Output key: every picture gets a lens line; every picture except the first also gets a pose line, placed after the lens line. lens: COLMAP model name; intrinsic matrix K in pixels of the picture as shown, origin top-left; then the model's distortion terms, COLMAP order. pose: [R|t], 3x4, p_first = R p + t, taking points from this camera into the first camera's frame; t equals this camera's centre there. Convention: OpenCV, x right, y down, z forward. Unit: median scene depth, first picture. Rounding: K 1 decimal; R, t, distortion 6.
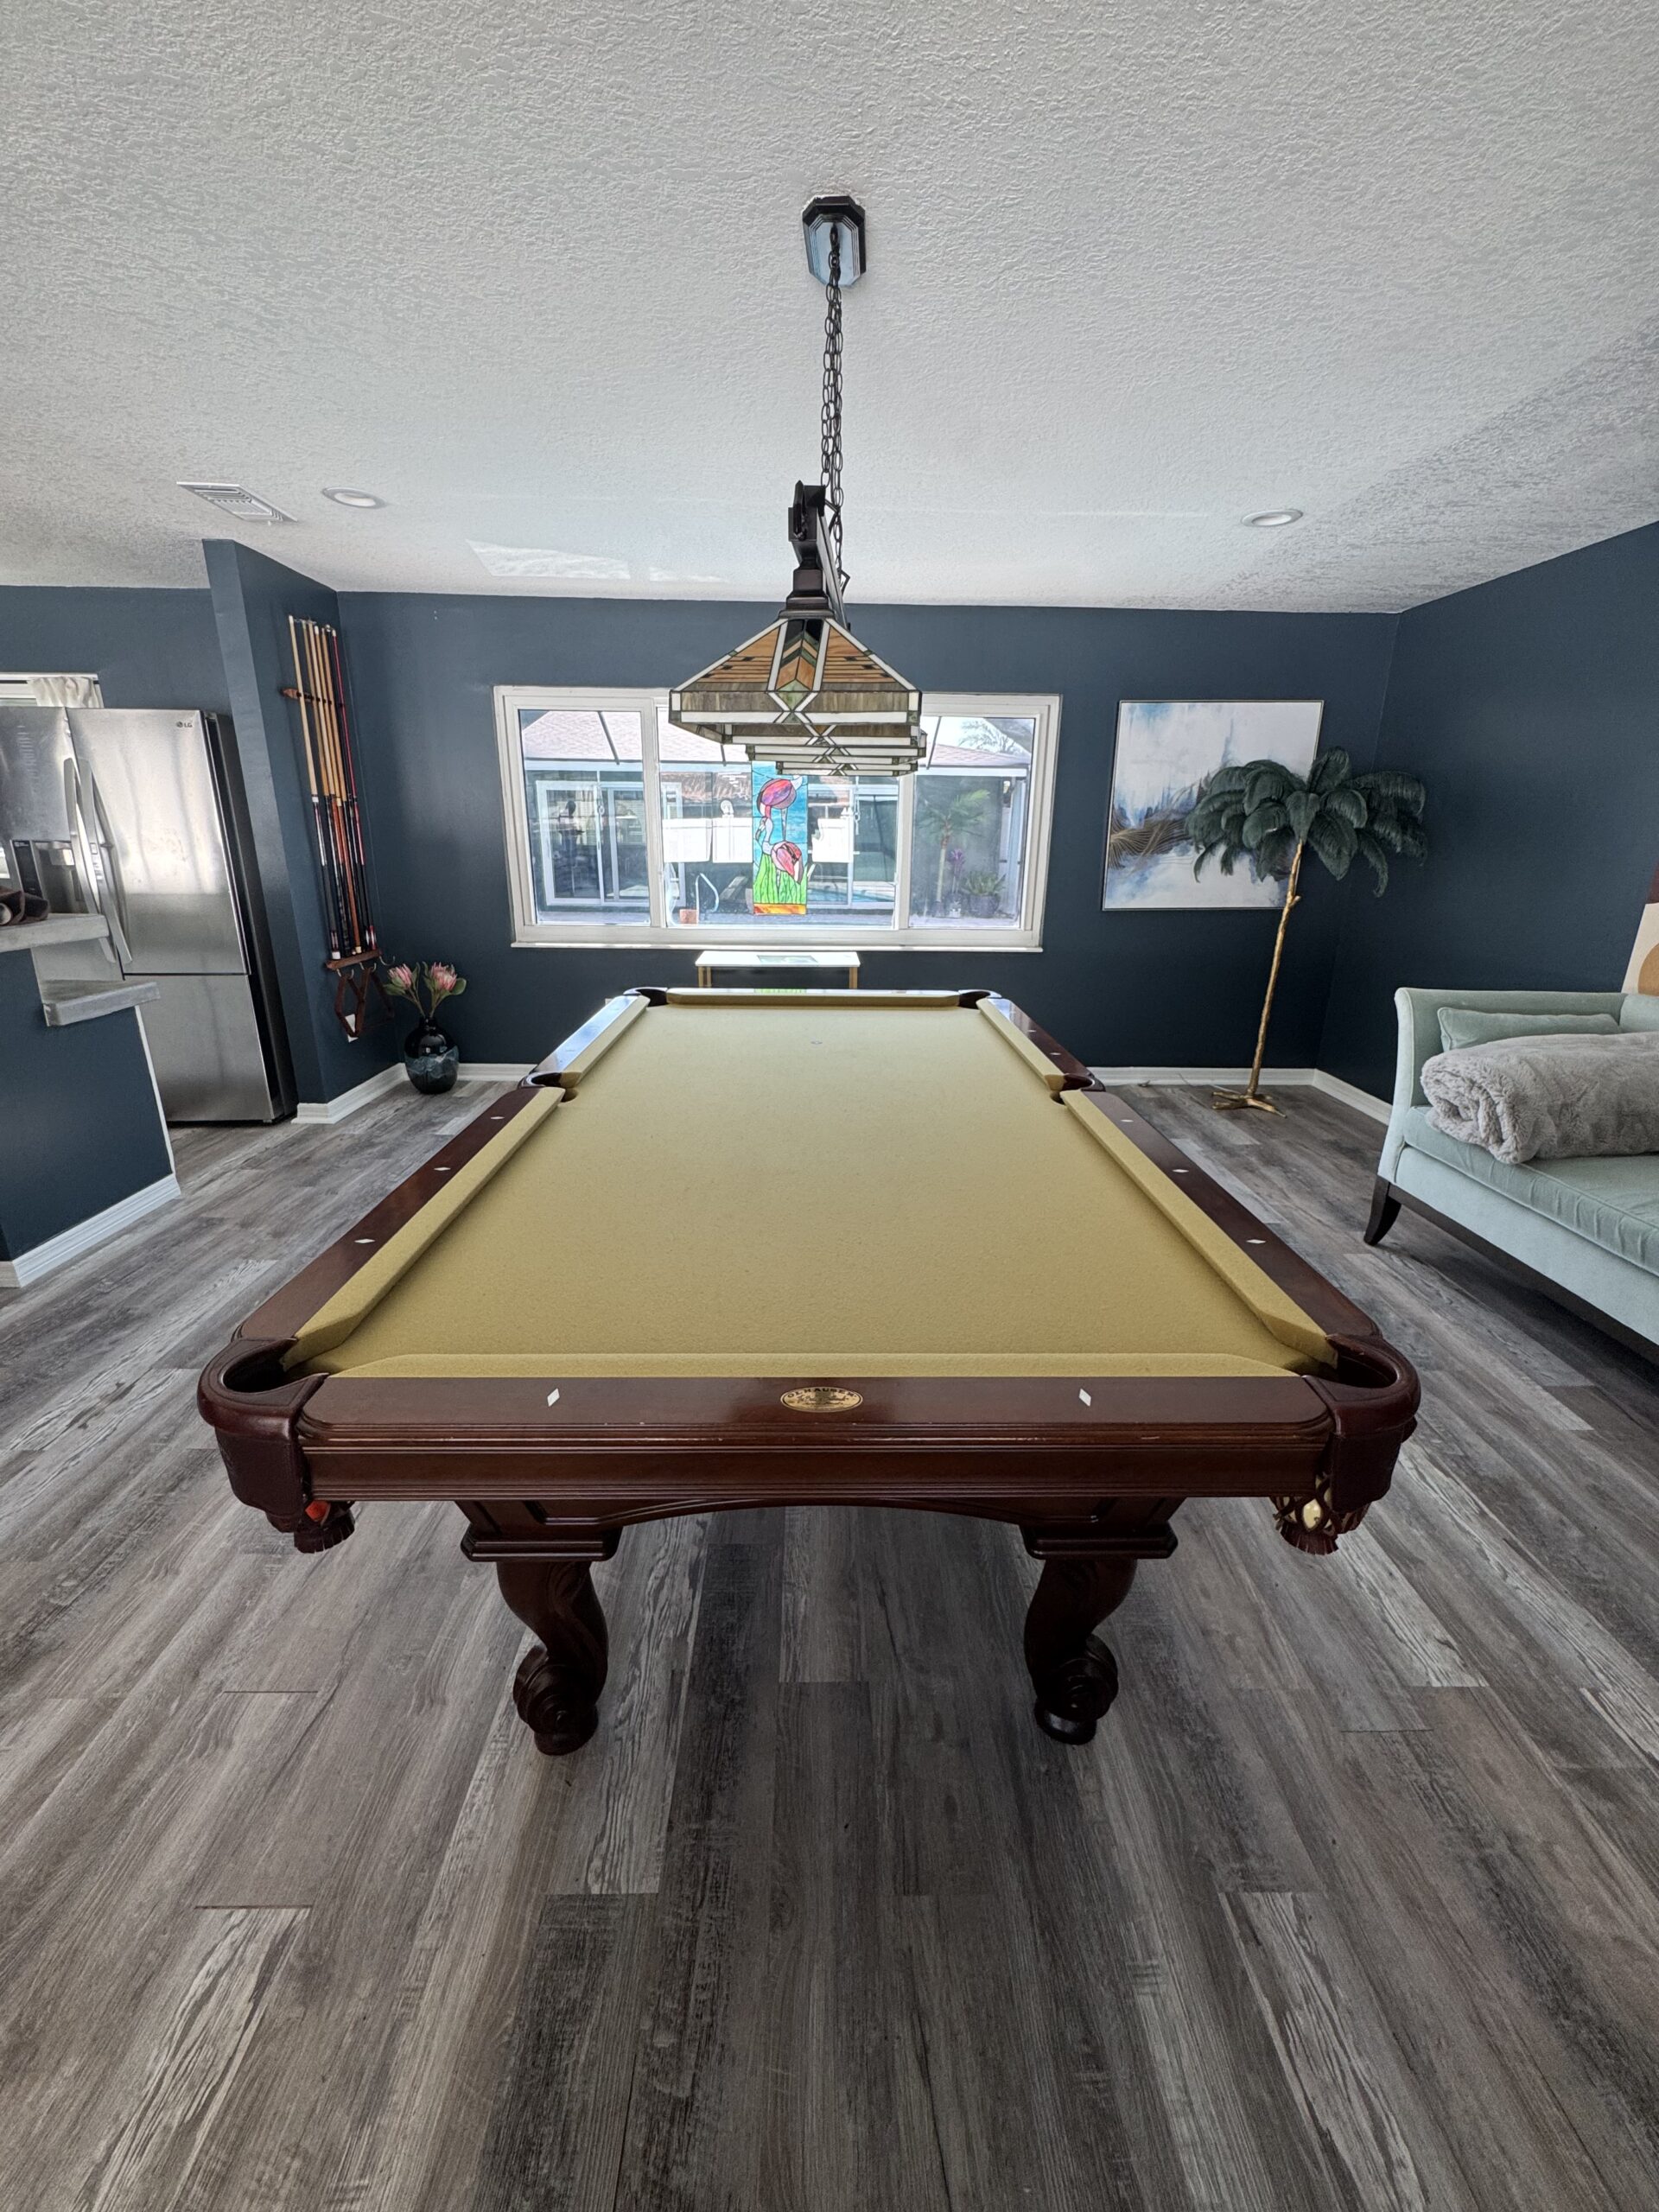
lens RADIAL K [[883.6, 0, 832.4], [0, 883.6, 1106.0], [0, 0, 1]] dist [-0.005162, 0.000982]
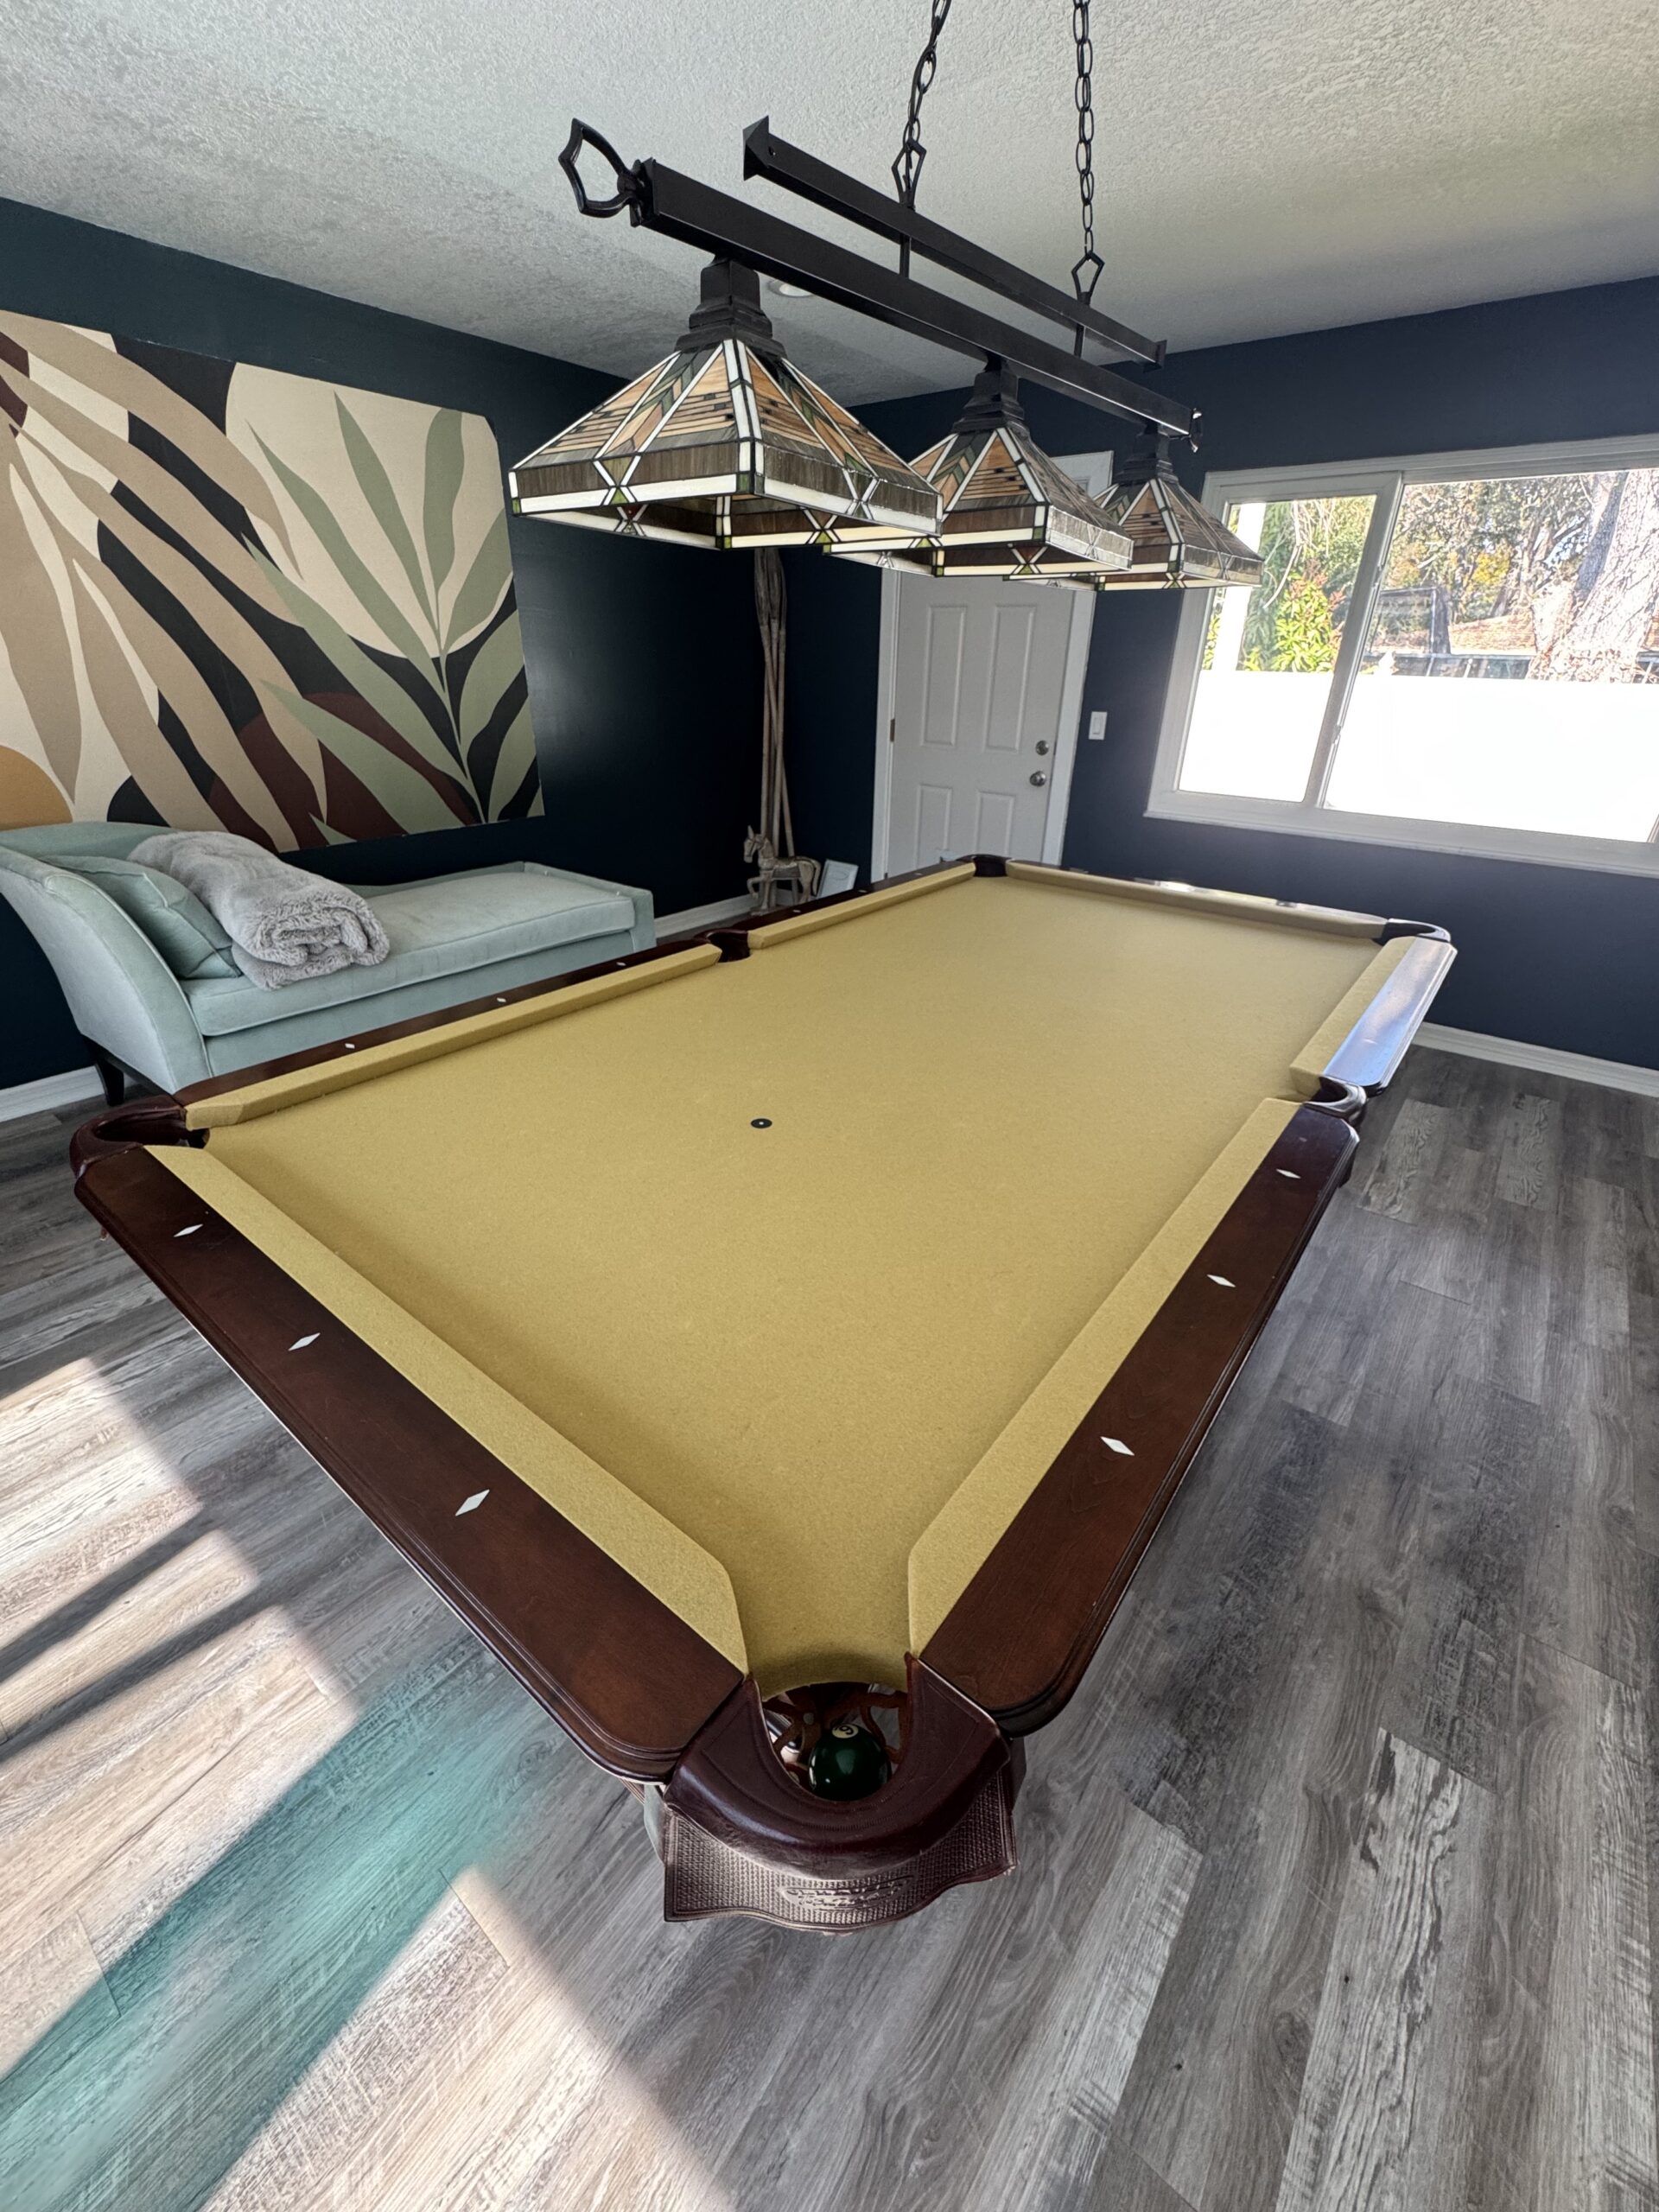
lens RADIAL K [[891.0, 0, 829.5], [0, 891.0, 1106.0], [0, 0, 1]] dist [-0.005485, 0.001174]
pose [[-0.772265, -0.311179, 0.553872, -0.635700], [0.165845, 0.742850, 0.648590, -0.782817], [-0.613271, 0.592741, -0.522070, 2.428298]]
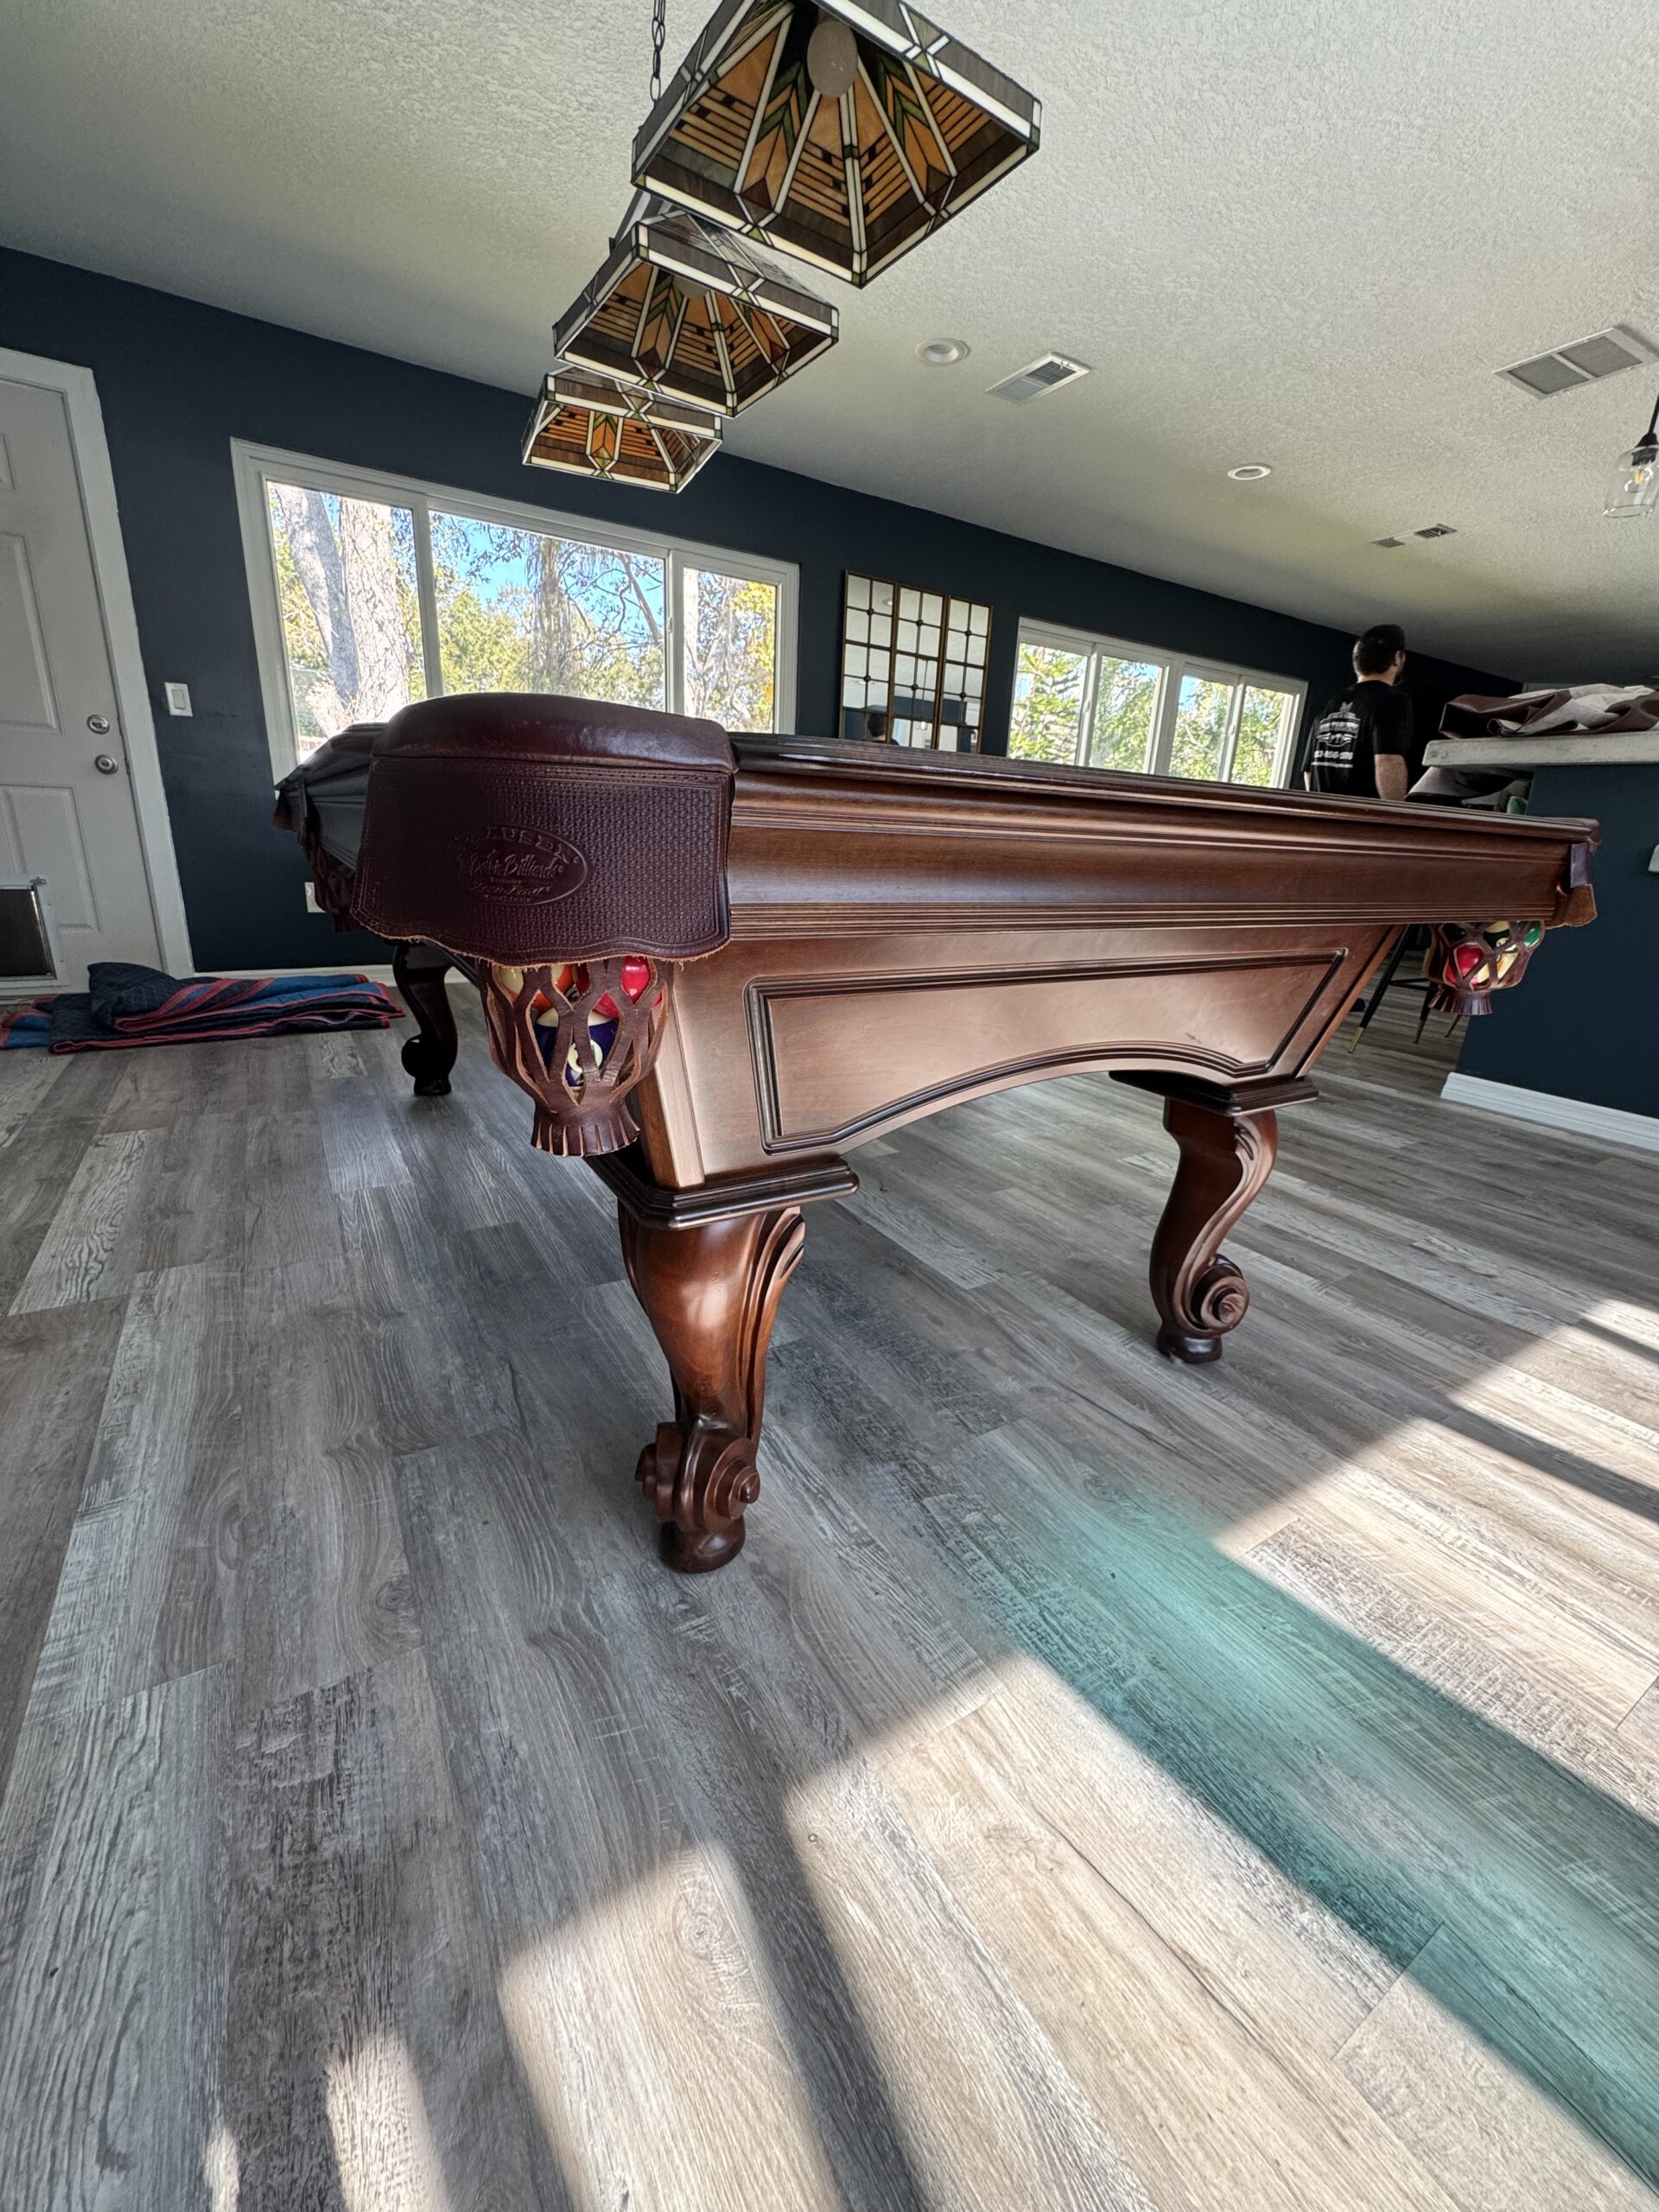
lens RADIAL K [[883.6, 0, 832.4], [0, 883.6, 1106.0], [0, 0, 1]] dist [-0.005162, 0.000982]
pose [[-0.859212, 0.102811, -0.501182, 0.498226], [-0.206956, 0.826034, 0.524249, -0.385475], [0.467892, 0.554164, -0.688462, 2.788067]]
